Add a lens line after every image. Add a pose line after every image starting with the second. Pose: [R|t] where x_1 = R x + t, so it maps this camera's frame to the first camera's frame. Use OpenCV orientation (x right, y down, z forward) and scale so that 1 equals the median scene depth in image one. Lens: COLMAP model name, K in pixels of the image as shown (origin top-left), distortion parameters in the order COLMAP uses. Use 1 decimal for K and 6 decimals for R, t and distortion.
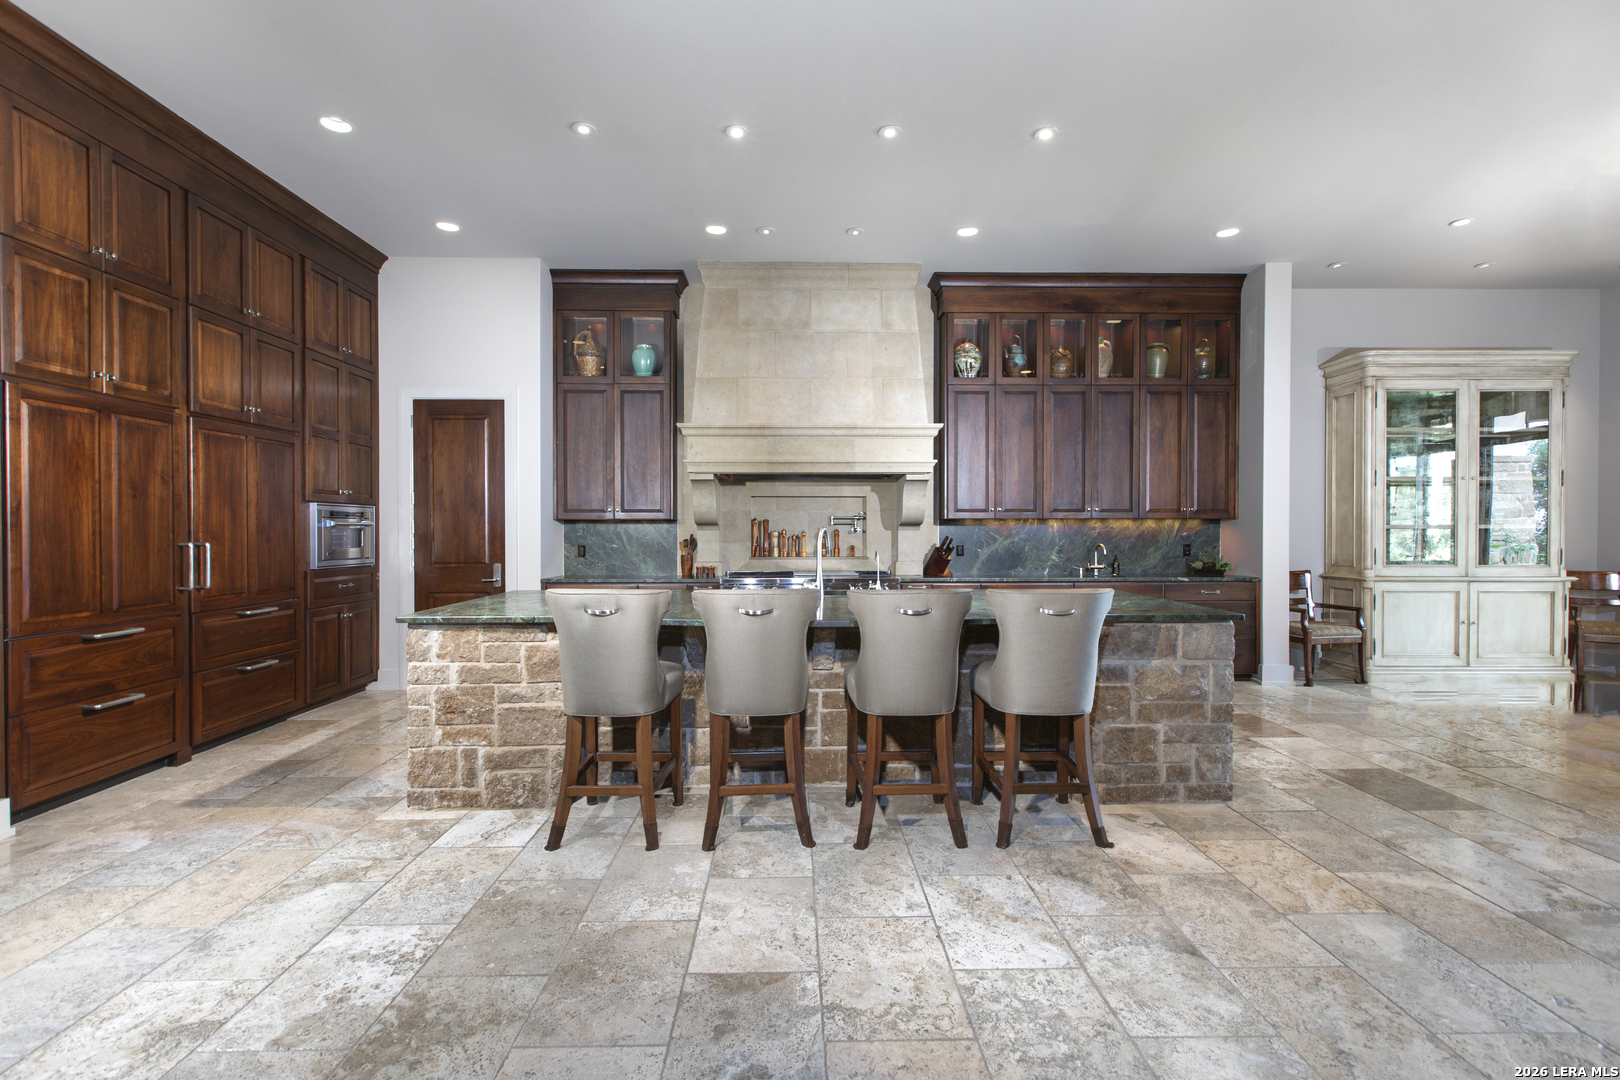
lens RADIAL K [[732.3, 0, 810.0], [0, 732.3, 540.0], [0, 0, 1]] dist [0.003760, 0.000312]
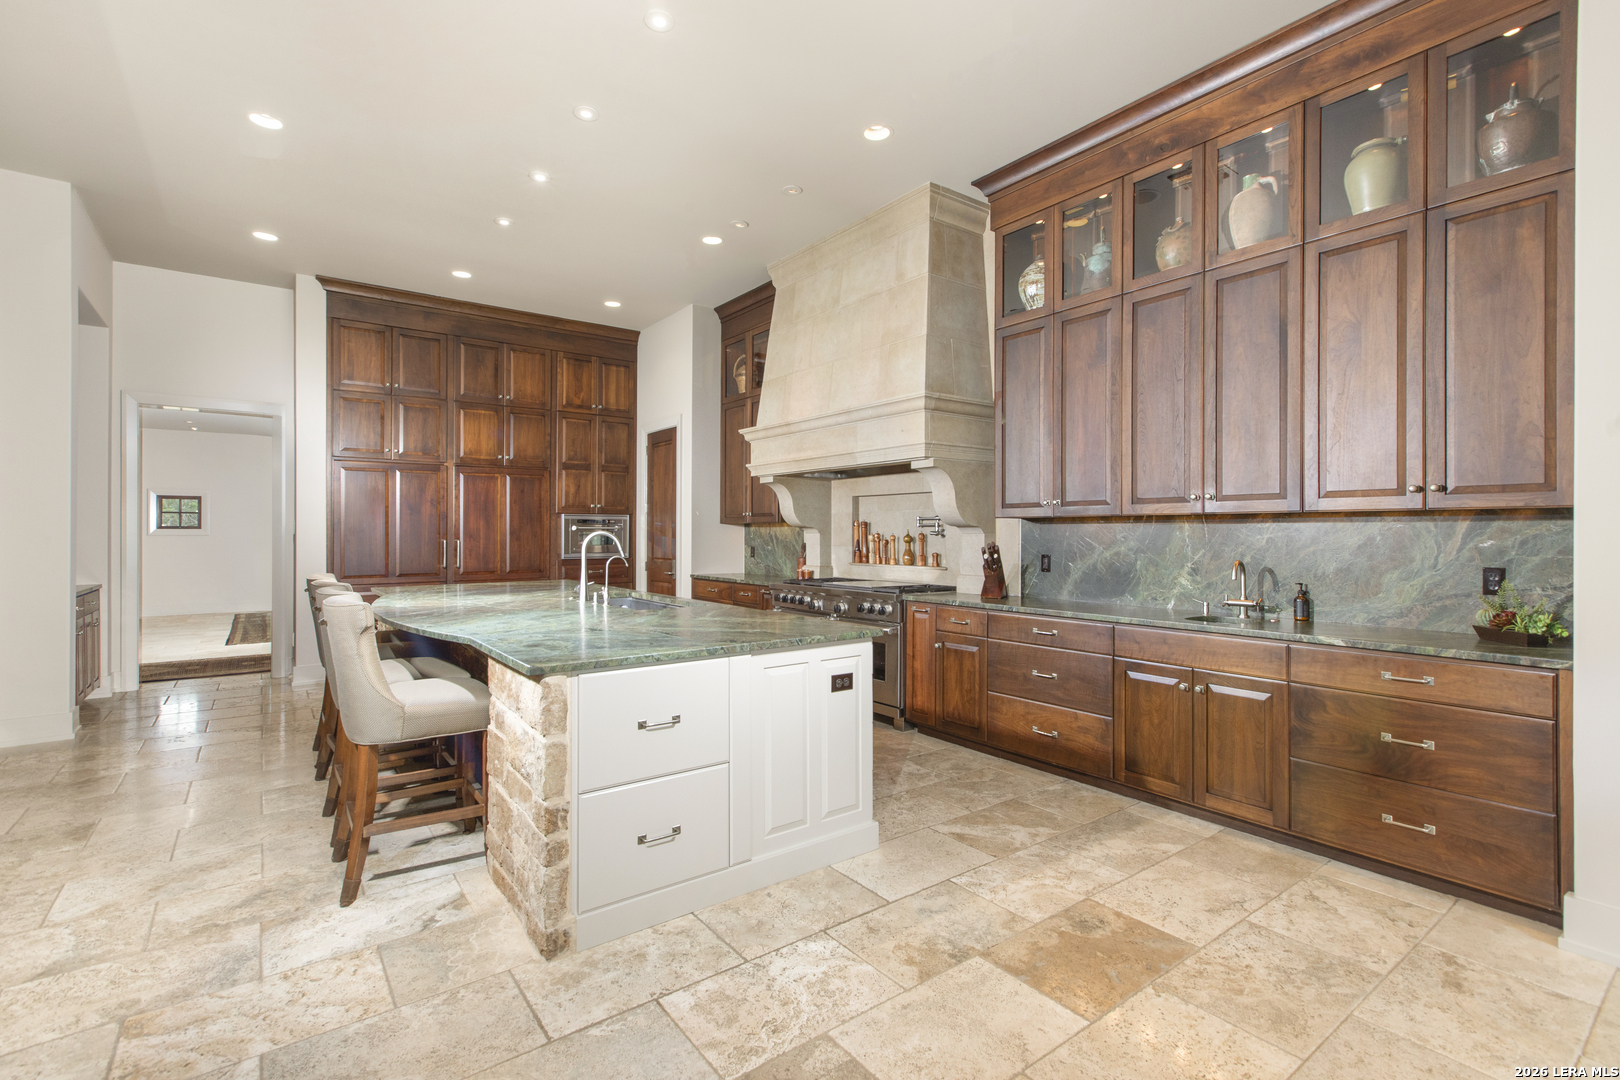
lens RADIAL K [[740.3, 0, 813.4], [0, 740.3, 528.2], [0, 0, 1]] dist [0.007401, 0.000014]
pose [[0.577919, -0.002905, -0.816089, 0.700981], [-0.011355, 0.999868, -0.011601, -0.008873], [0.816015, 0.015971, 0.577810, 0.457614]]
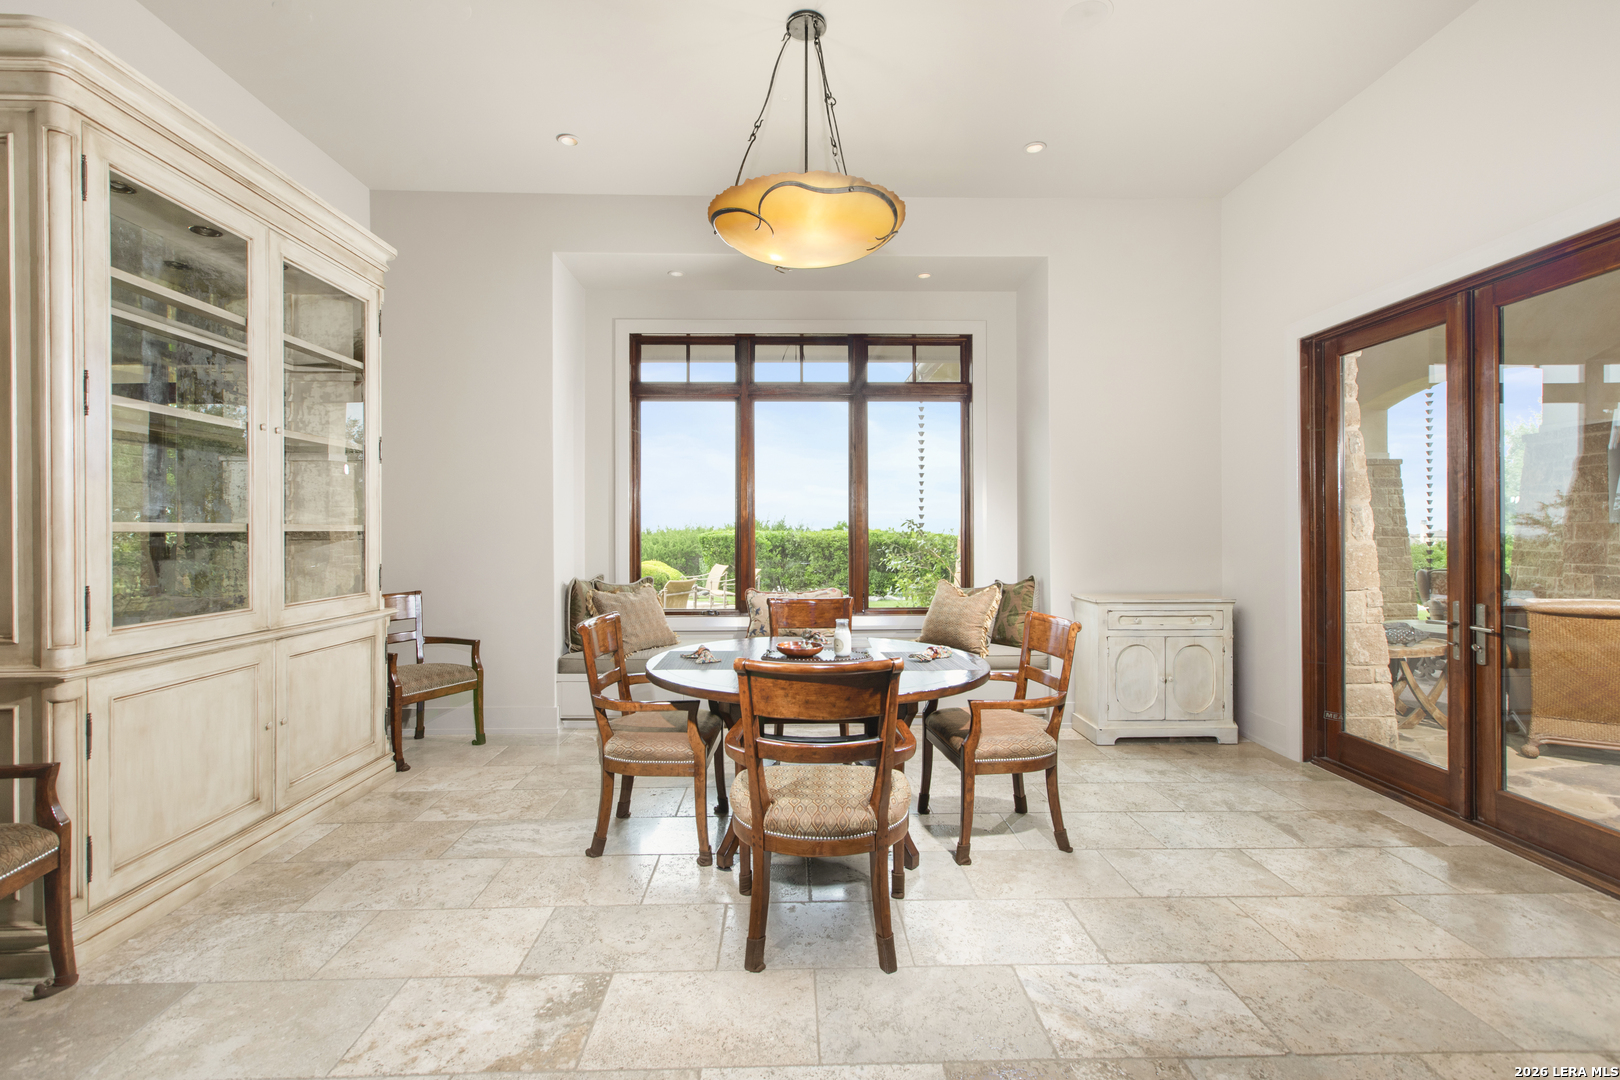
lens RADIAL K [[740.3, 0, 813.4], [0, 740.3, 528.2], [0, 0, 1]] dist [0.007401, 0.000014]
pose [[-0.006590, 0.004541, 0.999968, 0.403207], [0.018850, 0.999813, -0.004416, -0.008739], [-0.999801, 0.018820, -0.006674, 0.650670]]
